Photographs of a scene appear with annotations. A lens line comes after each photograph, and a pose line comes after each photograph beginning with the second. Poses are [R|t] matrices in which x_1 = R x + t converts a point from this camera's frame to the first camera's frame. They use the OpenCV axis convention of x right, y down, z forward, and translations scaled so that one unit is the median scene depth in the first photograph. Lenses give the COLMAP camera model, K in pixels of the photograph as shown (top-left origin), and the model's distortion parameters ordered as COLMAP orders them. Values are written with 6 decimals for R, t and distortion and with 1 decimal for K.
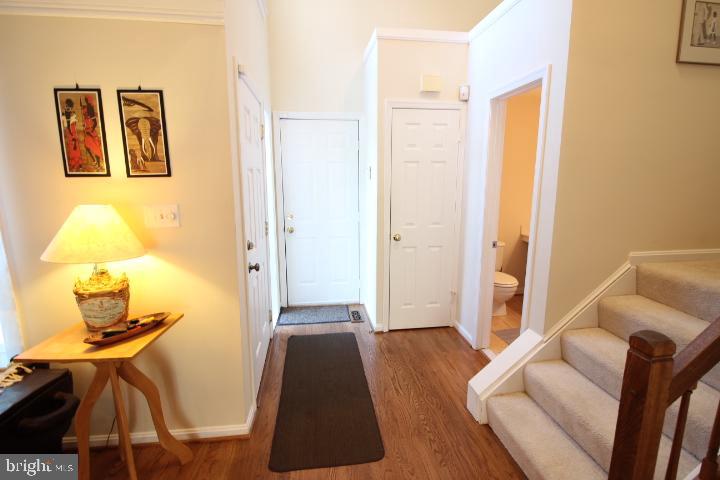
lens RADIAL K [[351.6, 0, 359.3], [0, 351.6, 237.5], [0, 0, 1]] dist [-0.010010, -0.000556]
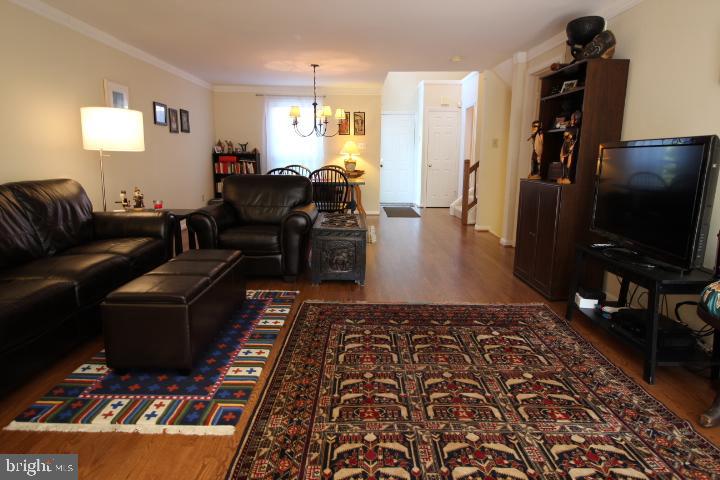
lens RADIAL K [[413.2, 0, 362.5], [0, 413.2, 239.6], [0, 0, 1]] dist [0.004587, -0.004719]
pose [[0.993331, 0.027657, -0.111931, -0.031854], [-0.026180, 0.999550, 0.014642, 0.737226], [0.112285, -0.011614, 0.993608, -2.855017]]
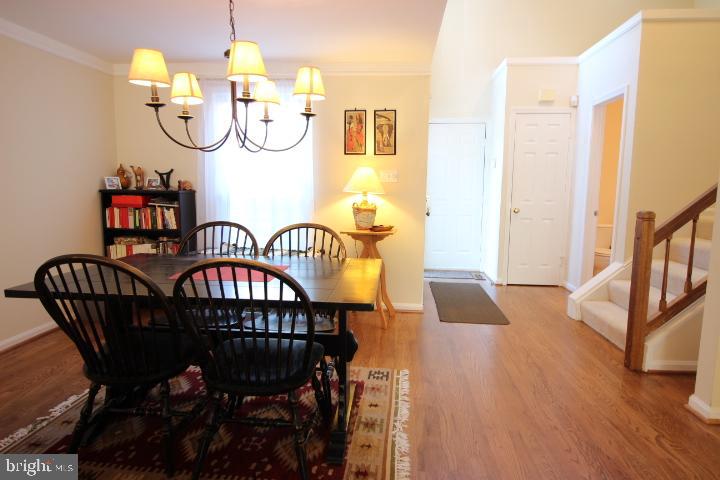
lens RADIAL K [[413.2, 0, 359.0], [0, 413.2, 238.1], [0, 0, 1]] dist [0.004587, -0.004719]
pose [[0.973931, 0.038016, -0.223635, -0.182023], [-0.050420, 0.997475, -0.050017, 0.329303], [0.221169, 0.059989, 0.973389, -0.983999]]
